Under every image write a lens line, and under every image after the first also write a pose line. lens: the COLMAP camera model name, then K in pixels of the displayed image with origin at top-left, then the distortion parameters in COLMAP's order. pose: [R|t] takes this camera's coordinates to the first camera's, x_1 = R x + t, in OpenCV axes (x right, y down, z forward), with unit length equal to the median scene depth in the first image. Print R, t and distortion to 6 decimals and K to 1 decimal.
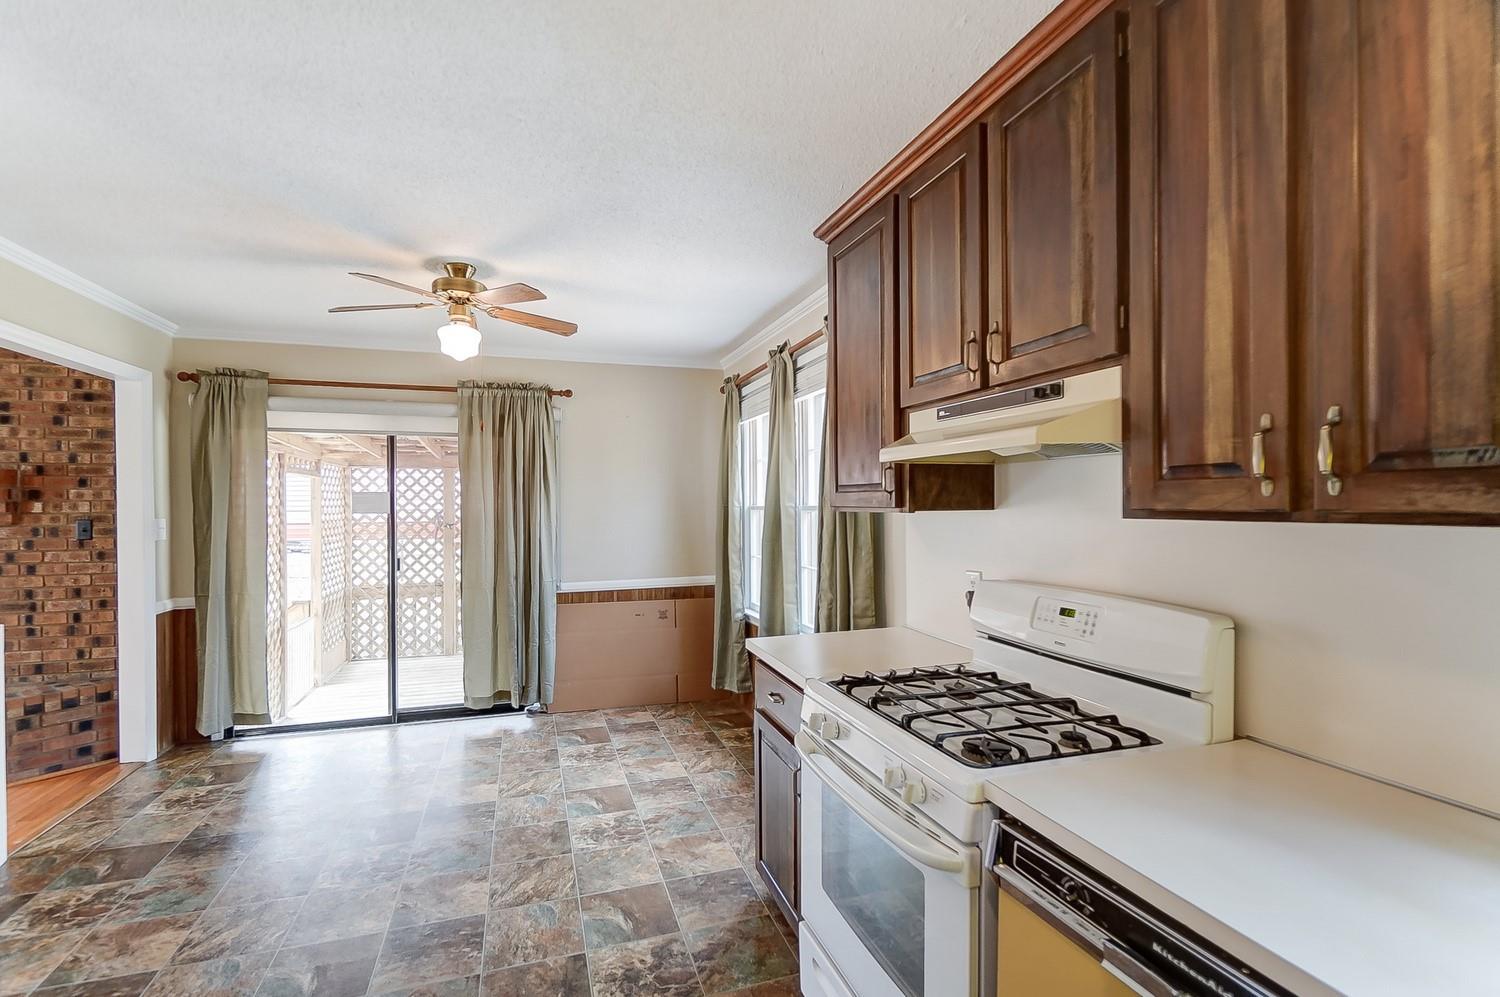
lens RADIAL K [[670.6, 0, 759.3], [0, 670.6, 495.5], [0, 0, 1]] dist [-0.023491, 0.001406]
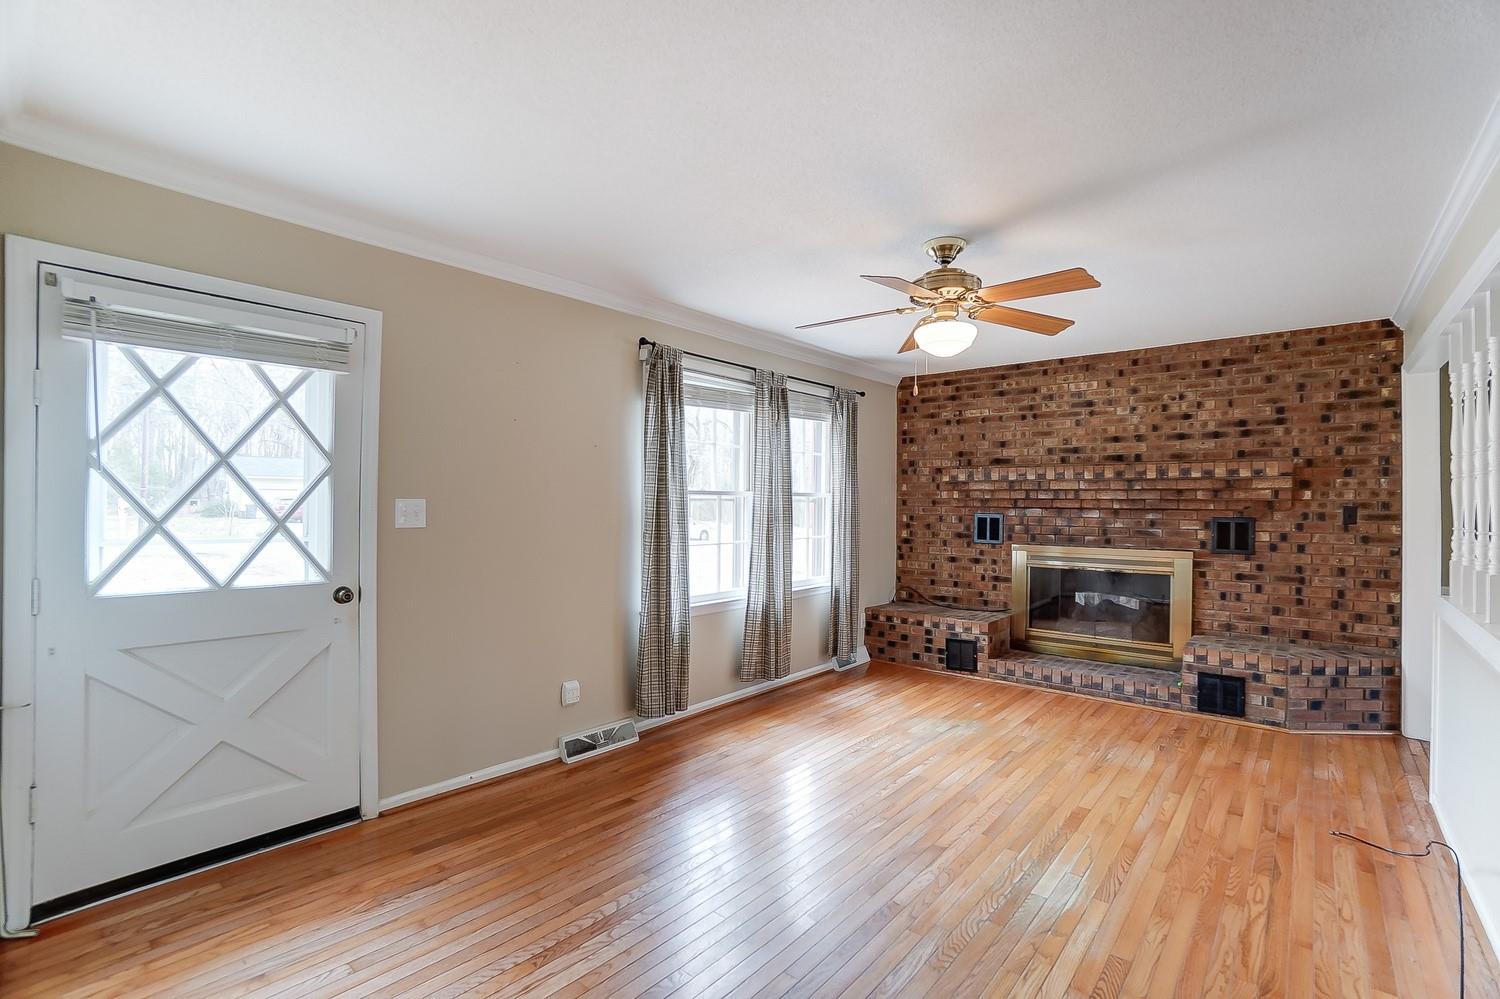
lens RADIAL K [[670.6, 0, 758.5], [0, 670.6, 494.7], [0, 0, 1]] dist [-0.023491, 0.001406]
pose [[0.510312, -0.002403, -0.859986, -0.595589], [-0.000575, 0.999995, -0.003136, 0.022121], [0.859989, 0.002095, 0.510308, -0.433317]]
